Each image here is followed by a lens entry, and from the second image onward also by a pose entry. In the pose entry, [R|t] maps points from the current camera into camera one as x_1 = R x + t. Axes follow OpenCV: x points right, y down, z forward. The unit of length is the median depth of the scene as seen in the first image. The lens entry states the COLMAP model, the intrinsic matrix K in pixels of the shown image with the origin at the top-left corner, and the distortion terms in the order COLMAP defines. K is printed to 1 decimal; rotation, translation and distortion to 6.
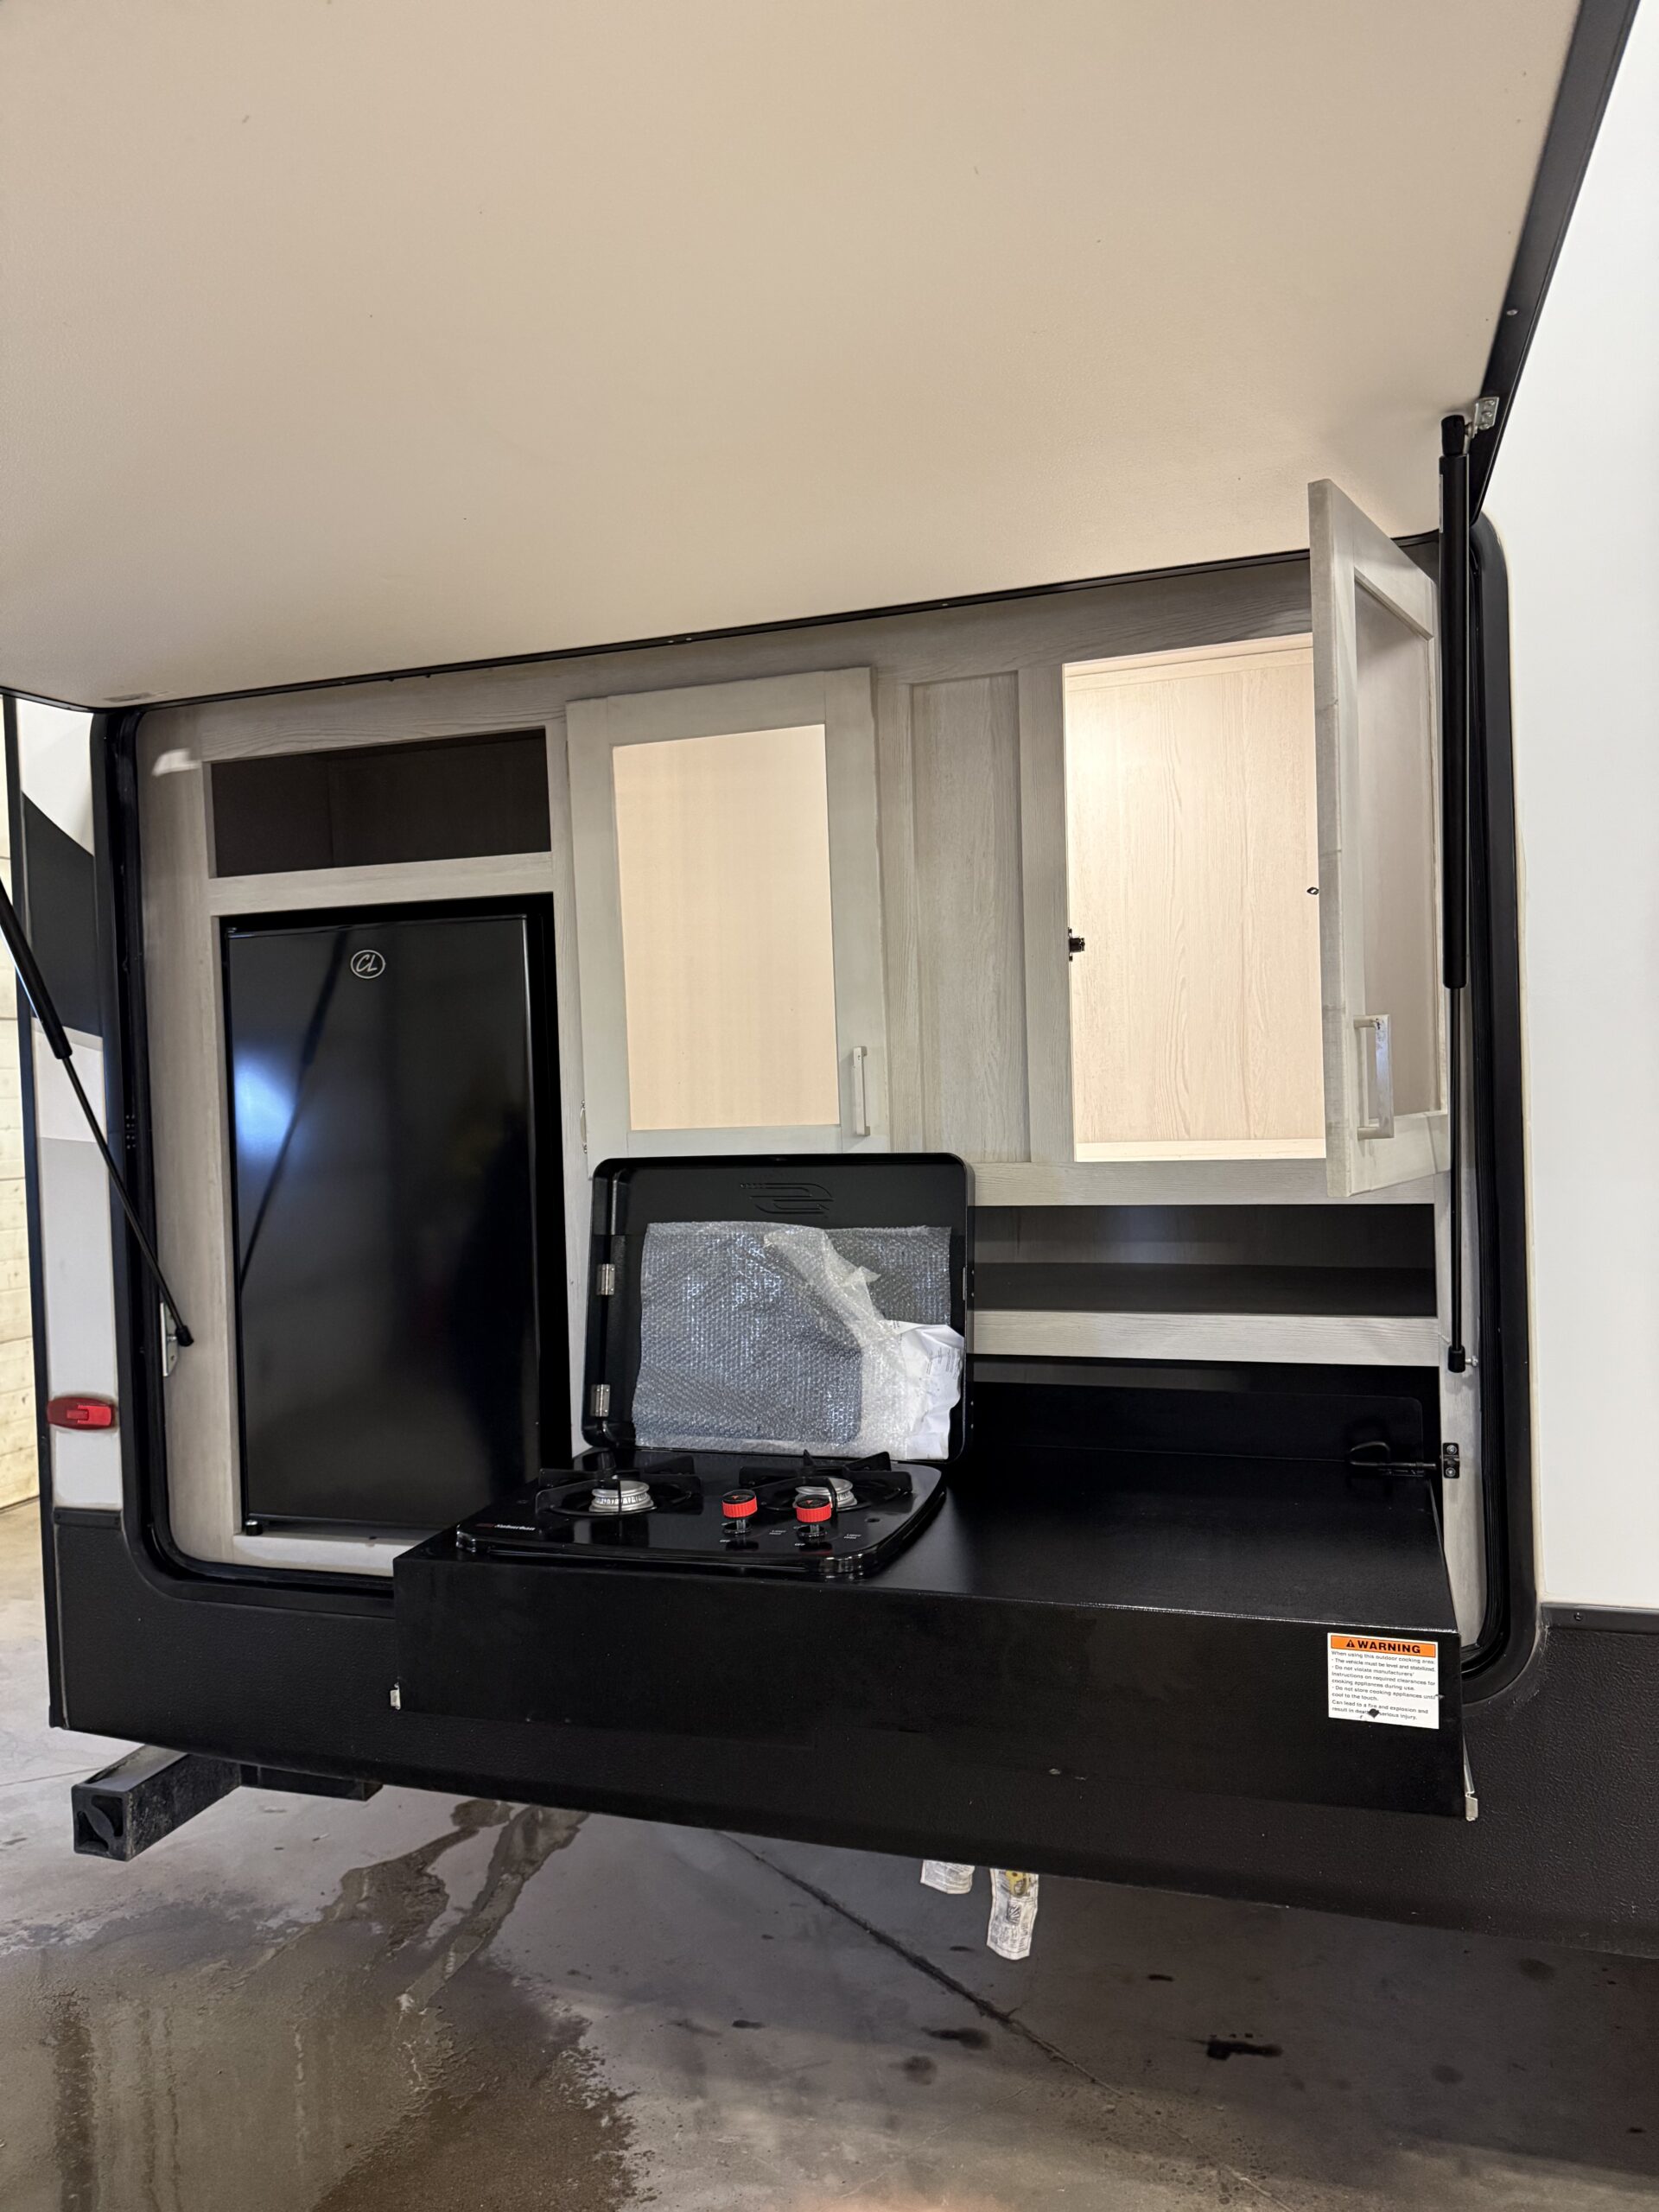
lens RADIAL K [[1561.6, 0, 829.5], [0, 1561.6, 1106.0], [0, 0, 1]] dist [0.000784, -0.003058]
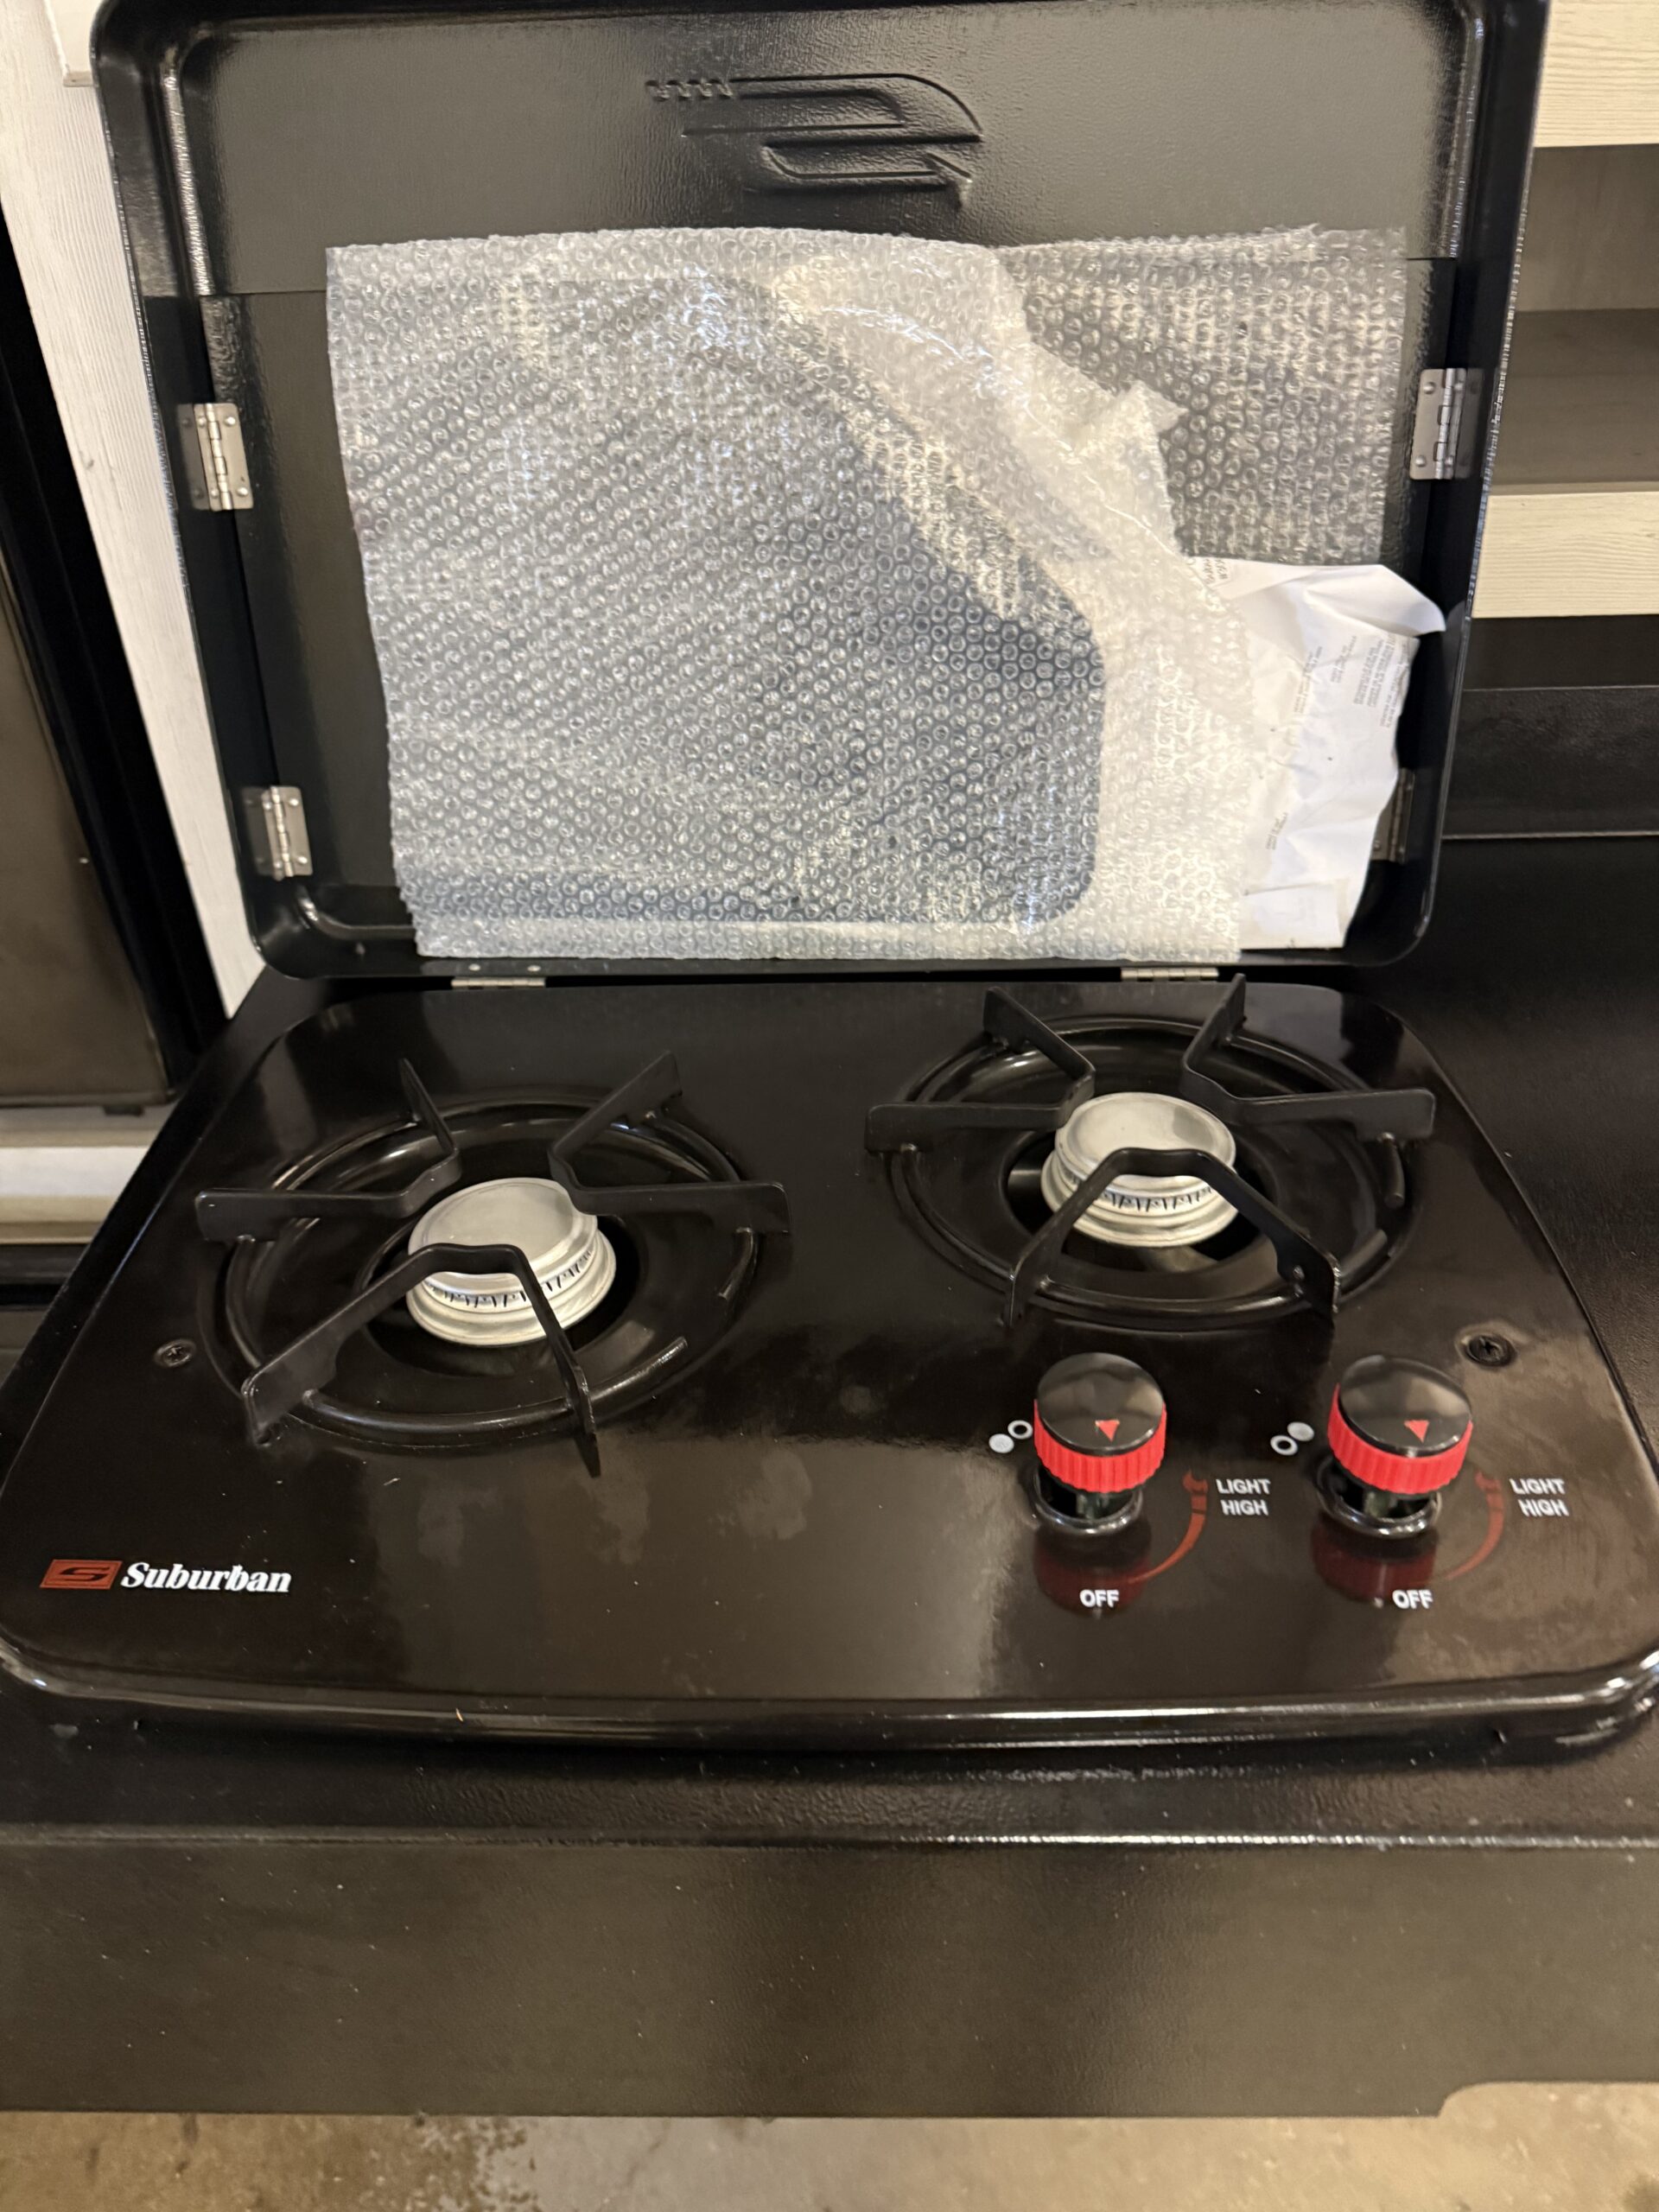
lens RADIAL K [[1561.6, 0, 829.5], [0, 1561.6, 1106.0], [0, 0, 1]] dist [0.000784, -0.003058]
pose [[0.954682, -0.166239, 0.246873, -0.126656], [0.003703, 0.836041, 0.548655, 0.050244], [-0.297604, -0.522877, 0.798769, 0.660063]]
